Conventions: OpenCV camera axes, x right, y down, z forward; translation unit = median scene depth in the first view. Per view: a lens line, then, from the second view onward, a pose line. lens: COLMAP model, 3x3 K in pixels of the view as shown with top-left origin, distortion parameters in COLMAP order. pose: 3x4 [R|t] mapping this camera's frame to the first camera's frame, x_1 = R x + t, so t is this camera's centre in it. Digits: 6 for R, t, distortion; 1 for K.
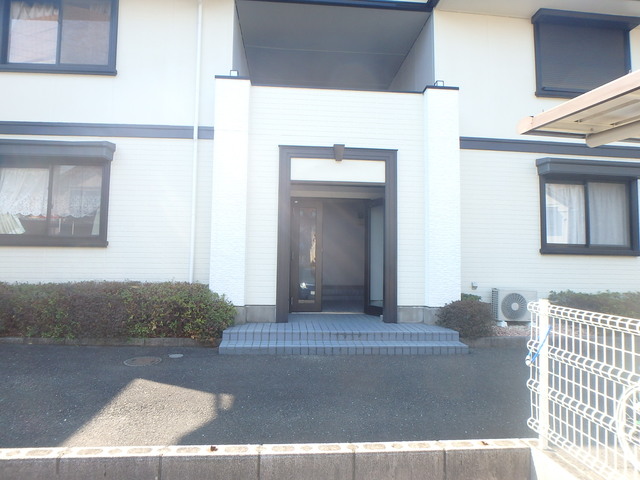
lens RADIAL K [[432.1, 0, 320.0], [0, 432.1, 240.0], [0, 0, 1]] dist [-0.002064, -0.001541]
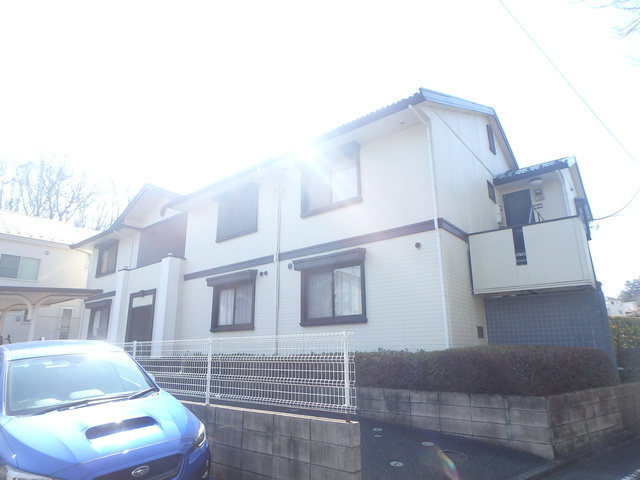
lens RADIAL K [[373.7, 0, 320.0], [0, 373.7, 240.0], [0, 0, 1]] dist [-0.000427, -0.000183]
pose [[0.712692, -0.211392, -0.668867, 0.264230], [0.085764, 0.972618, -0.216007, 0.004757], [0.696214, 0.096582, 0.711307, 0.022681]]
